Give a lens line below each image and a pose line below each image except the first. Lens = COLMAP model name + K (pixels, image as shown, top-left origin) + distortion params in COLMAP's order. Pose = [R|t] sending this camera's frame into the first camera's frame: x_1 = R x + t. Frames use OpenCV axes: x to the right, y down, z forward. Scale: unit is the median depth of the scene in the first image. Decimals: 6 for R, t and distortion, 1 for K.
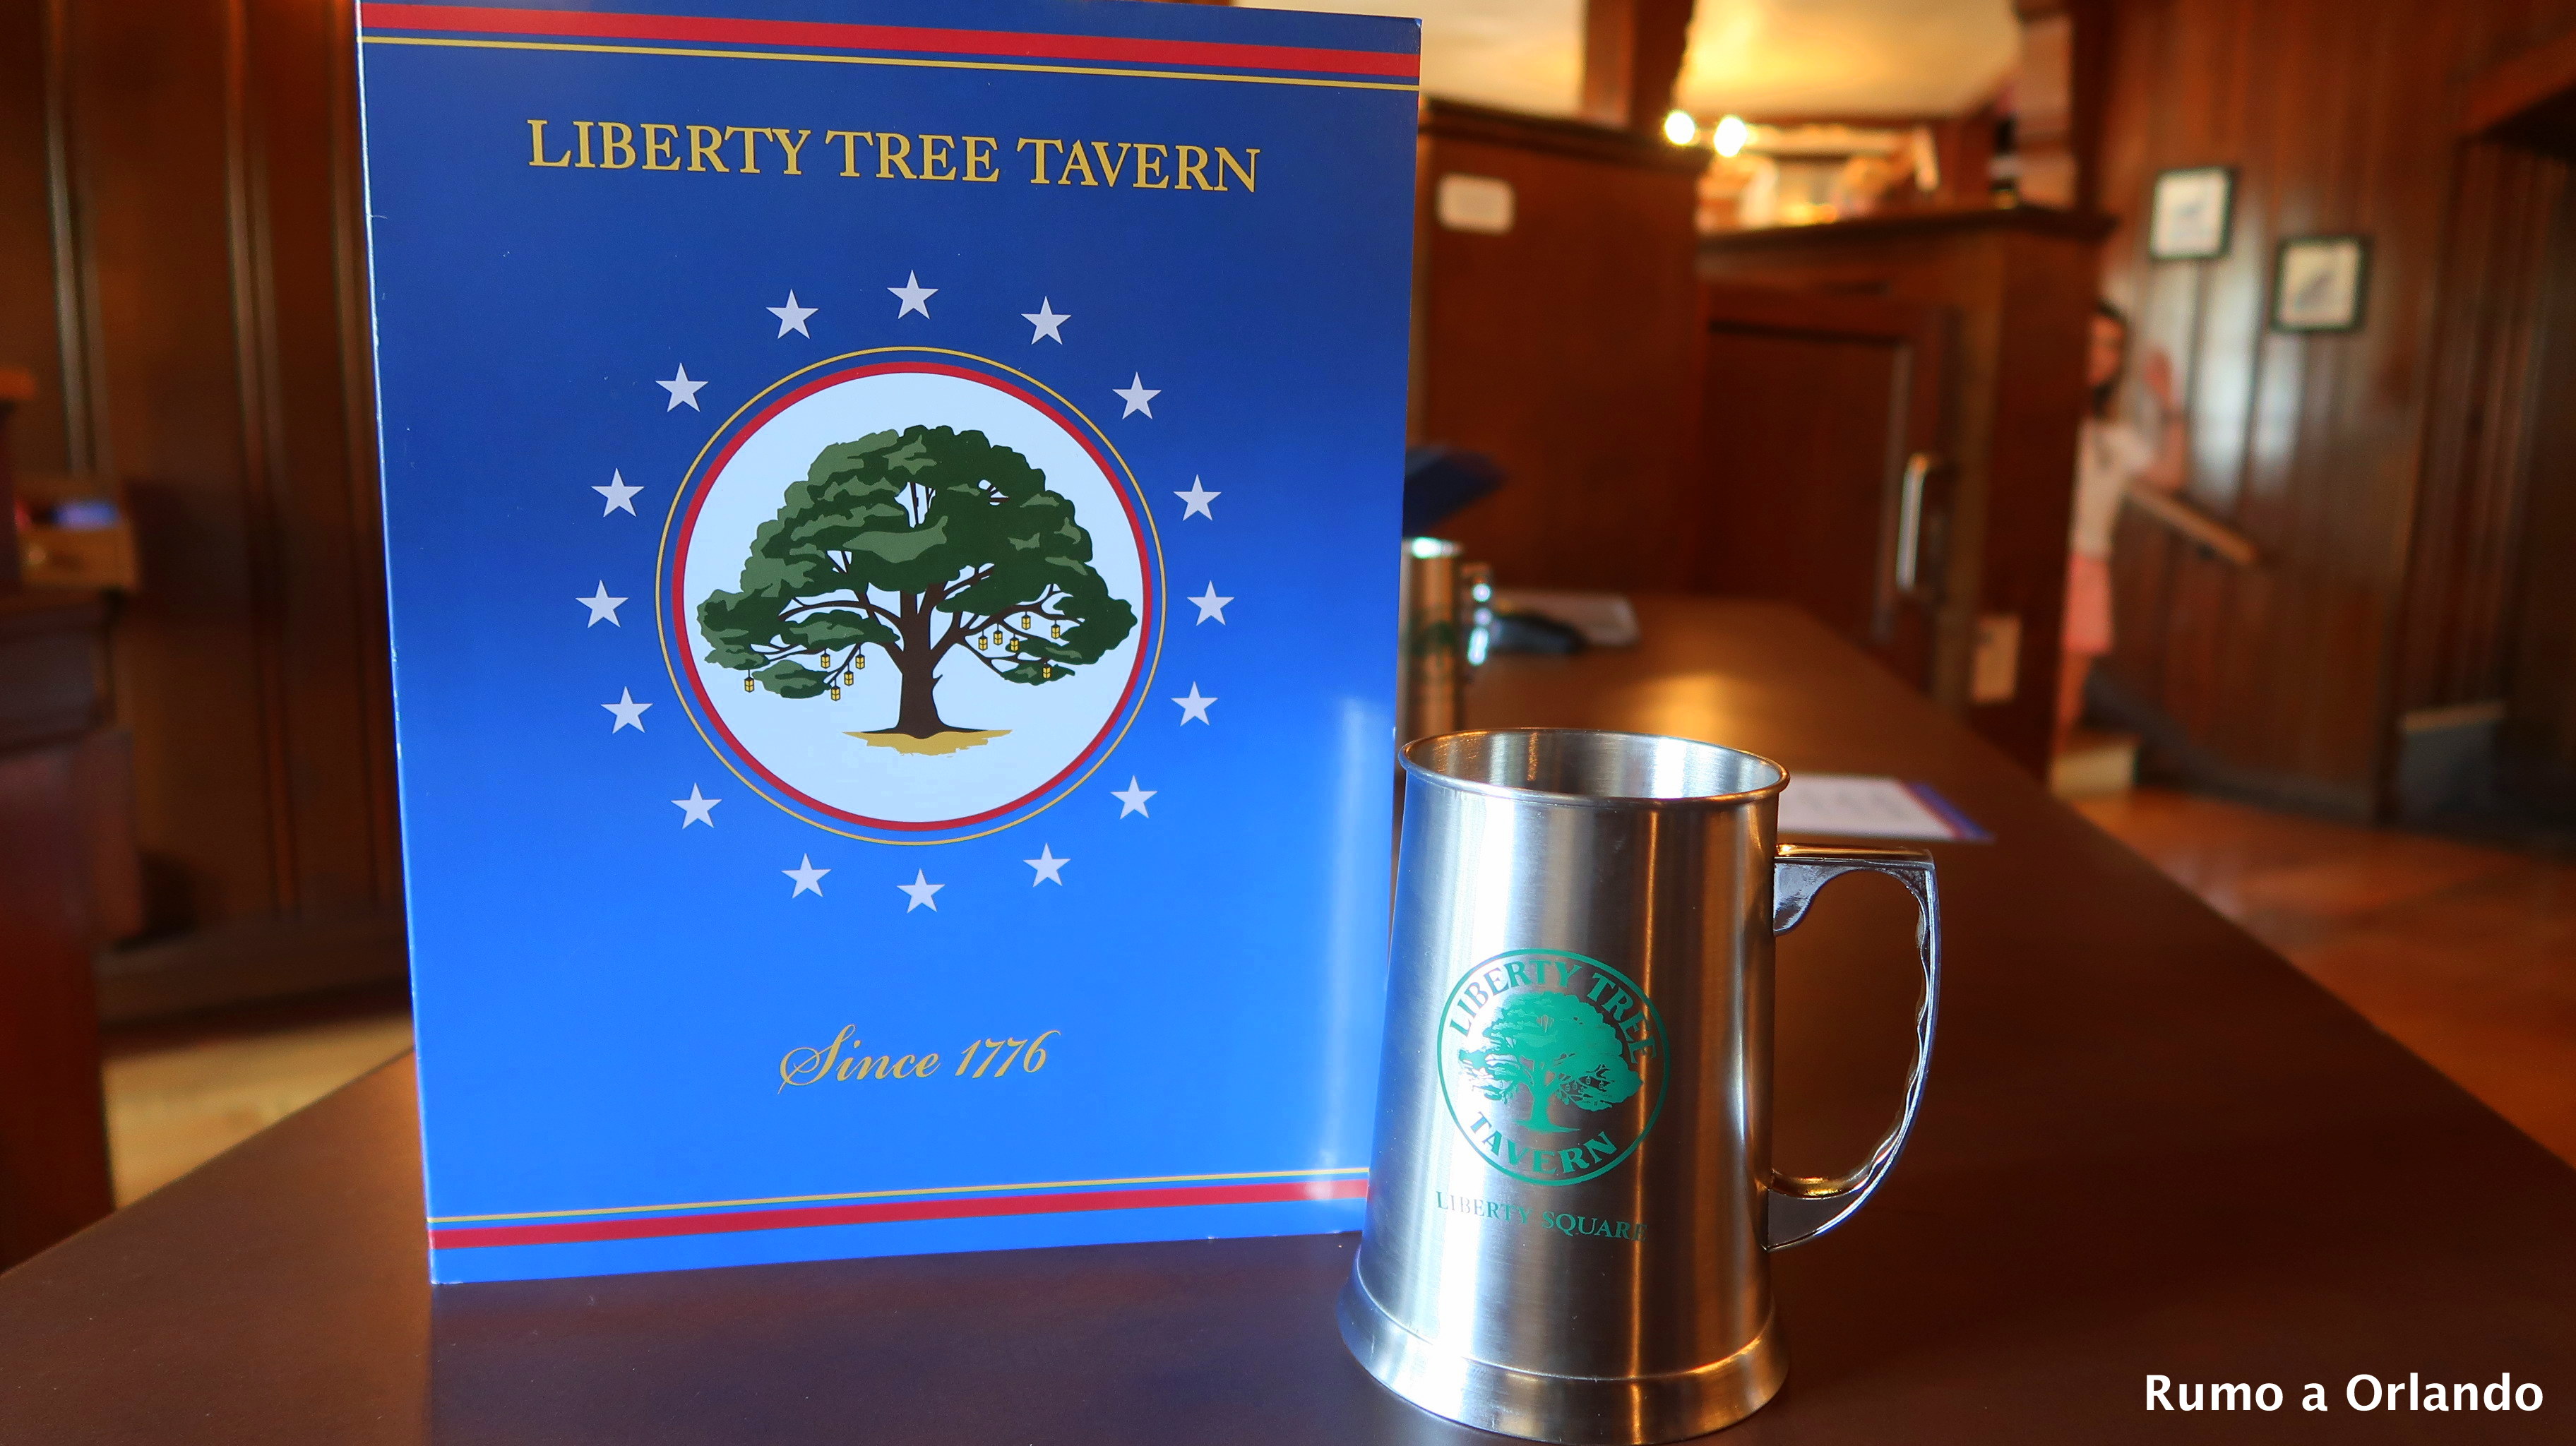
lens RADIAL K [[1758.3, 0, 1277.8], [0, 1758.3, 720.6], [0, 0, 1]] dist [-0.033972, 0.010020]
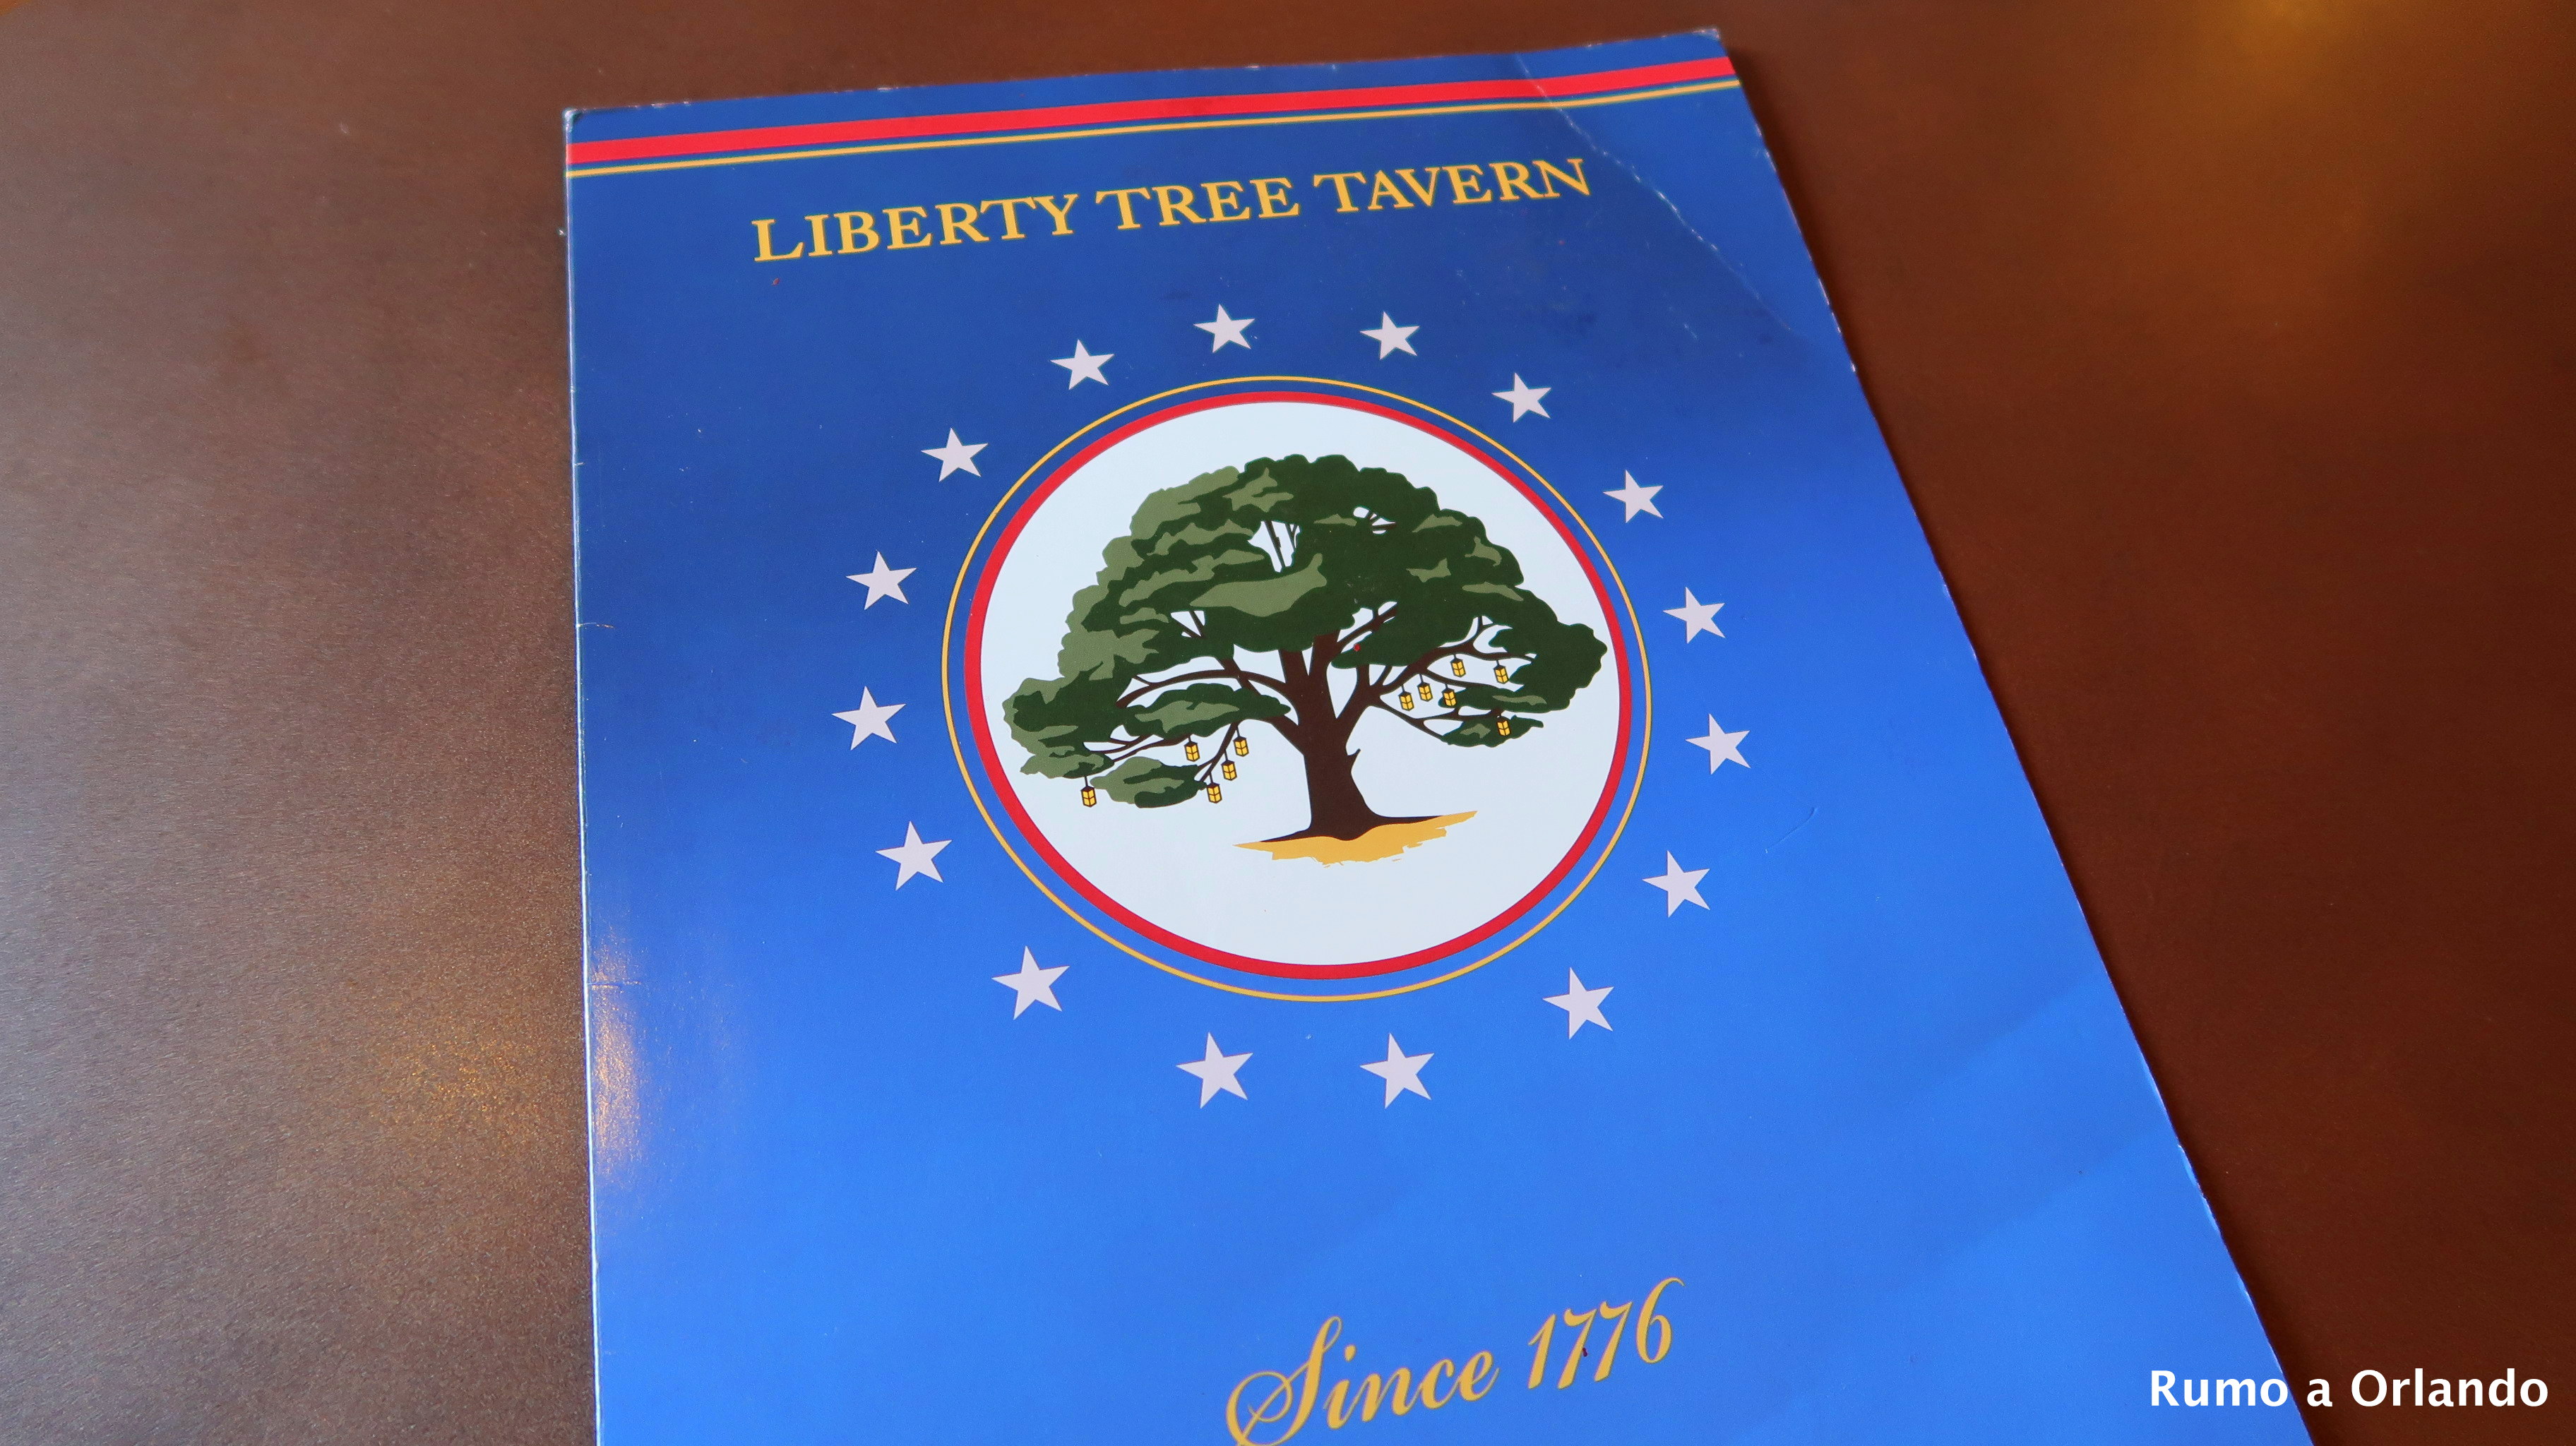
lens RADIAL K [[1758.3, 0, 1277.8], [0, 1758.3, 720.6], [0, 0, 1]] dist [-0.033972, 0.010020]
pose [[0.973922, -0.225207, 0.027517, -0.241249], [0.199407, 0.791813, -0.577294, 0.357432], [0.108223, 0.567727, 0.816073, 0.438712]]
